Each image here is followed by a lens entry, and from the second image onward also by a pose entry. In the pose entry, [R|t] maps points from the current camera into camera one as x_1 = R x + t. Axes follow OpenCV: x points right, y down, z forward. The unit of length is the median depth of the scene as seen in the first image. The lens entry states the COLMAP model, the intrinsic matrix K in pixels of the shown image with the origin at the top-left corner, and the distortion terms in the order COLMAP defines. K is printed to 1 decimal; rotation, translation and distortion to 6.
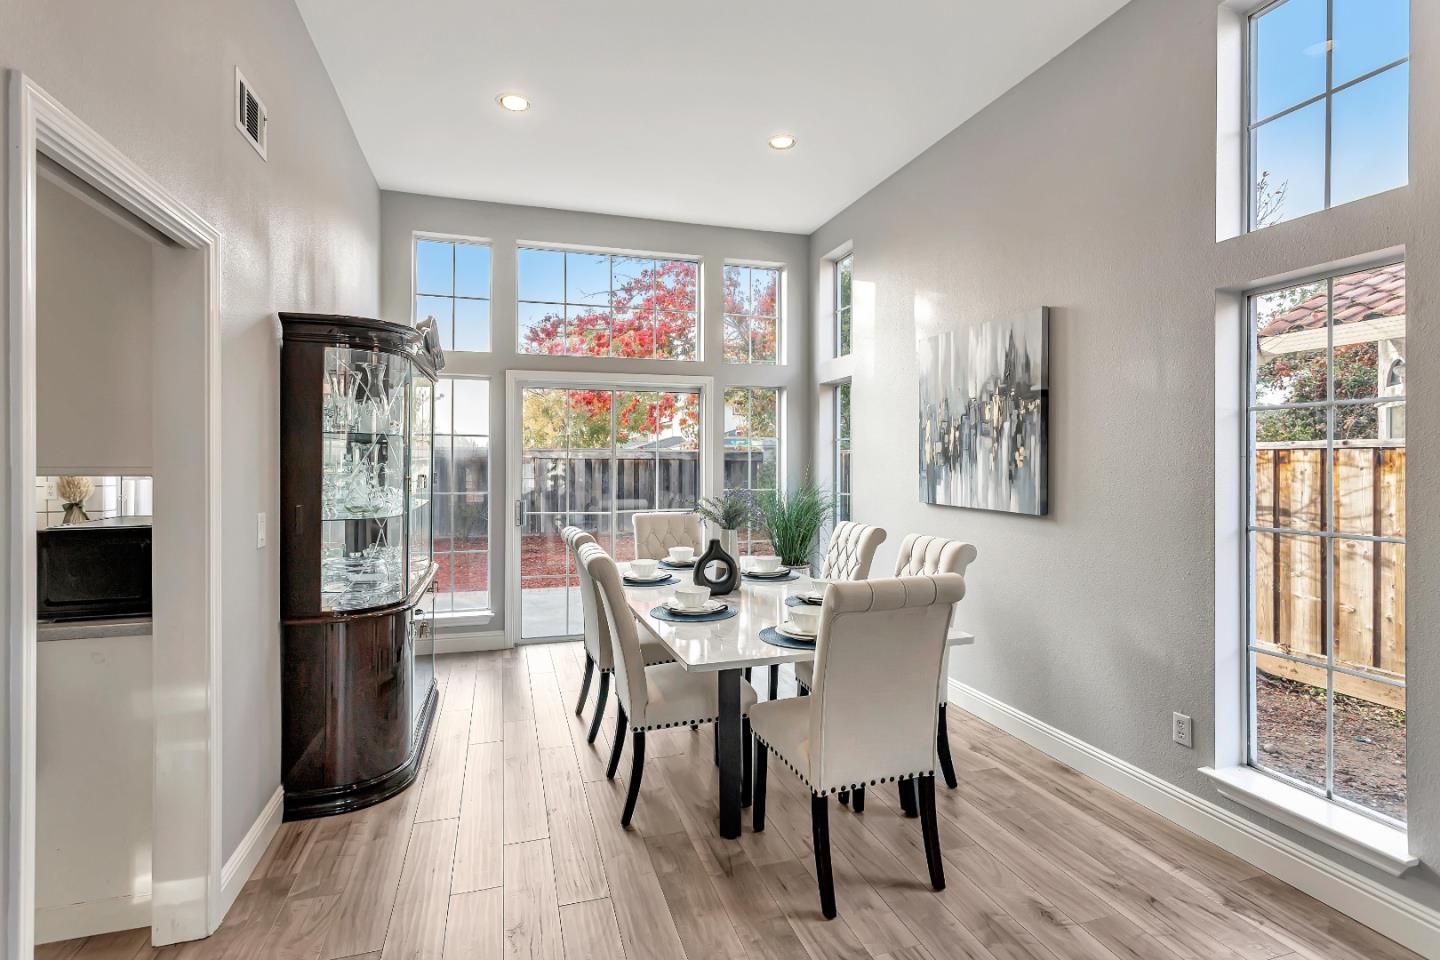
lens RADIAL K [[687.7, 0, 707.0], [0, 687.7, 460.8], [0, 0, 1]] dist [0.000686, 0.000749]
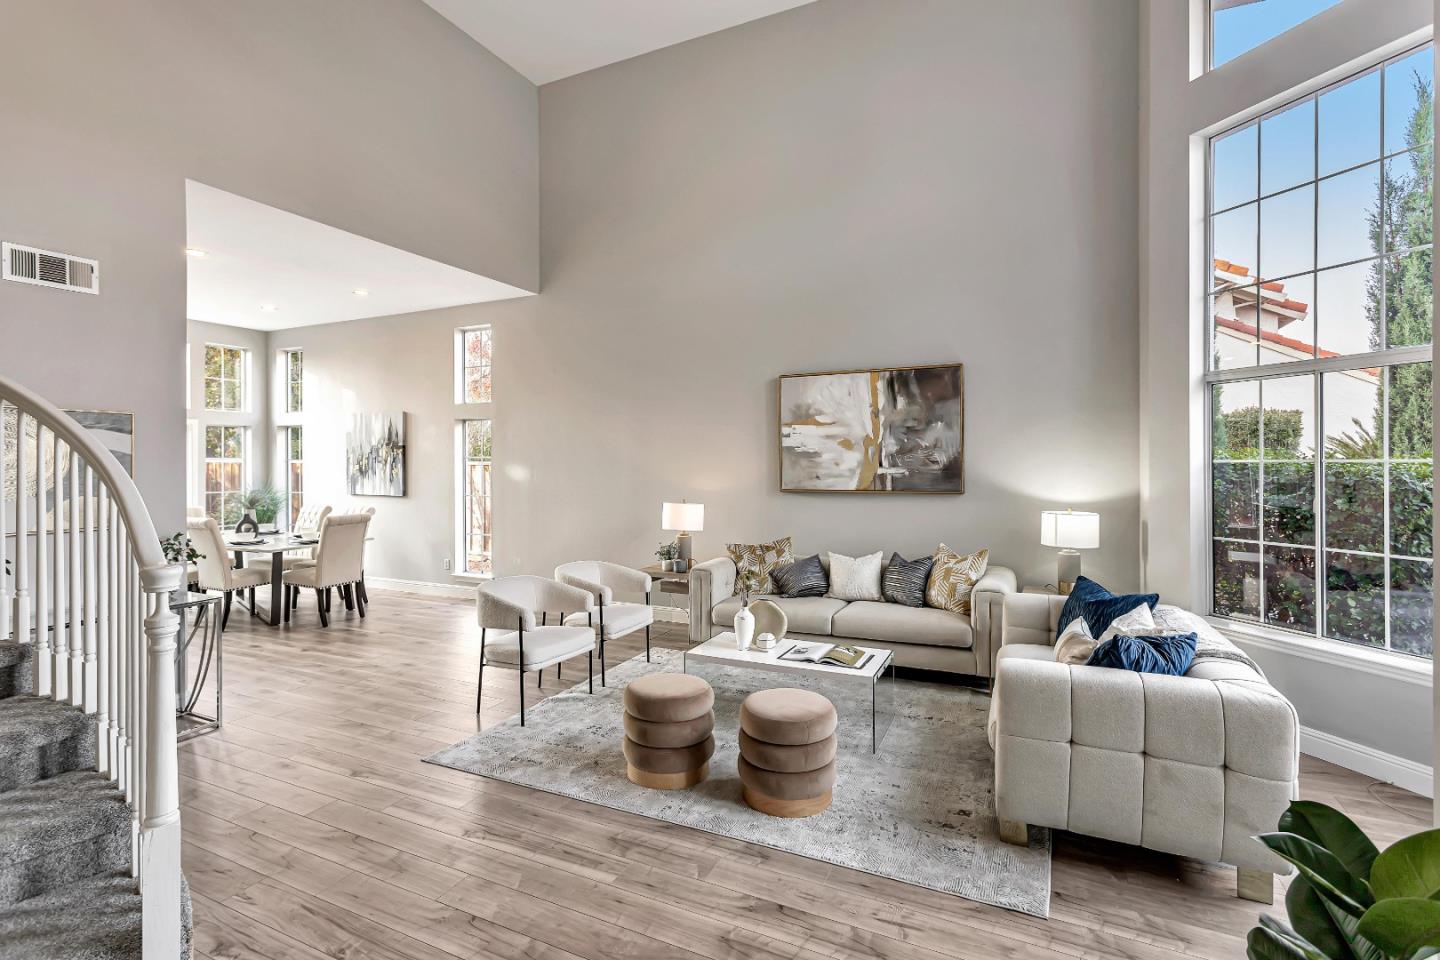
lens RADIAL K [[687.7, 0, 713.1], [0, 687.7, 467.0], [0, 0, 1]] dist [0.000686, 0.000749]
pose [[0.677127, -0.004580, 0.735852, -0.576575], [0.000659, 0.999984, 0.005617, -0.037615], [-0.735866, -0.003319, 0.677119, -1.491492]]
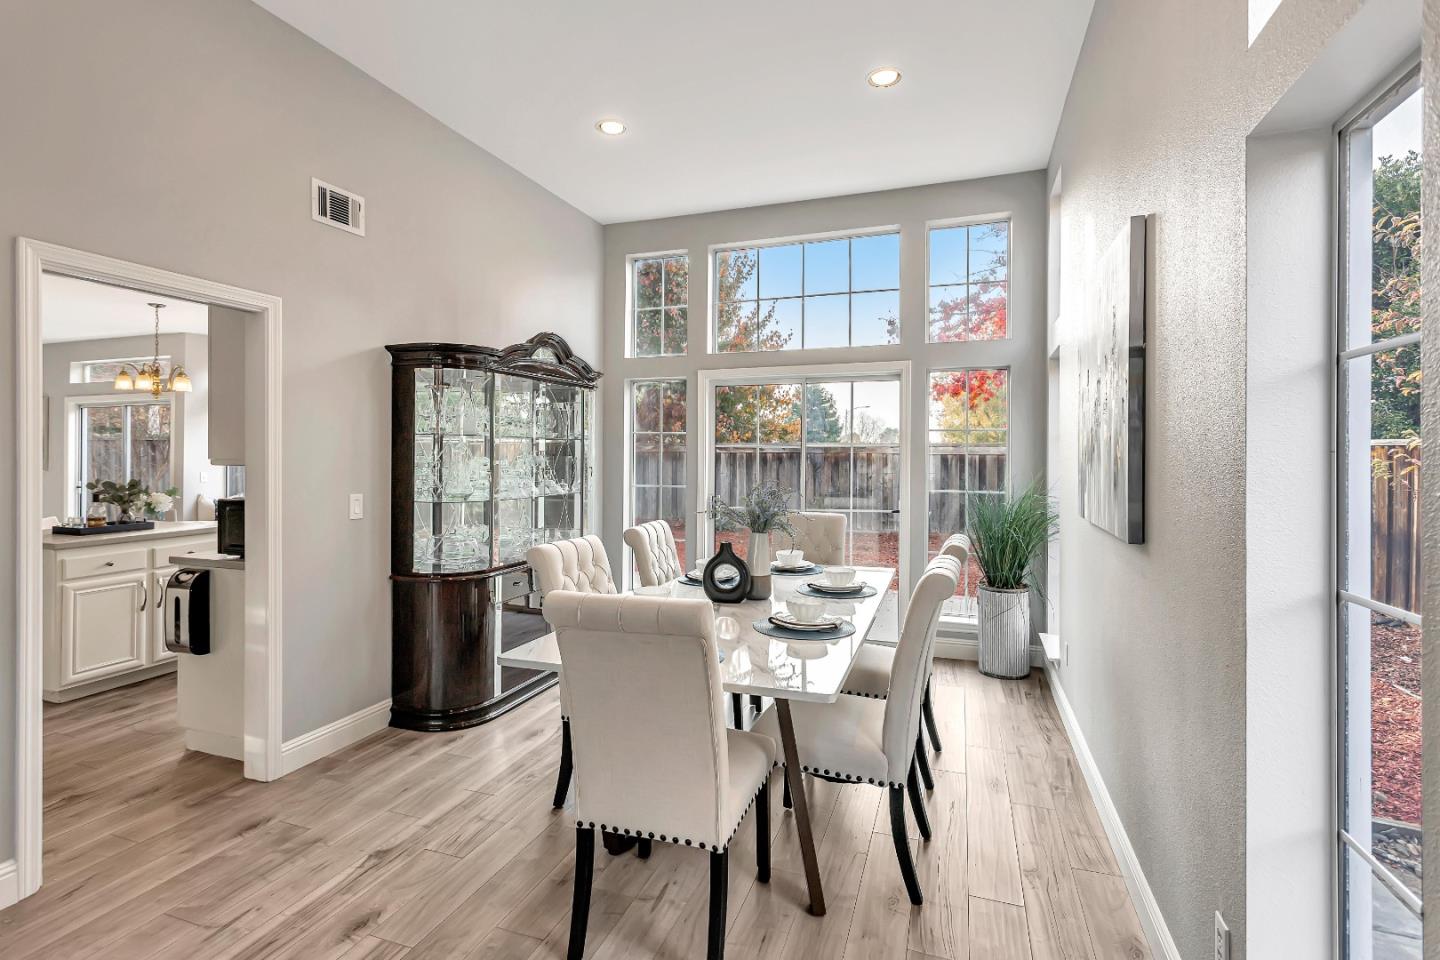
lens RADIAL K [[687.7, 0, 705.5], [0, 687.7, 453.4], [0, 0, 1]] dist [0.000686, 0.000749]
pose [[0.795711, 0.001642, -0.605674, 0.550974], [-0.002498, 0.999997, -0.000571, -0.004357], [0.605671, 0.001967, 0.795713, 0.245920]]
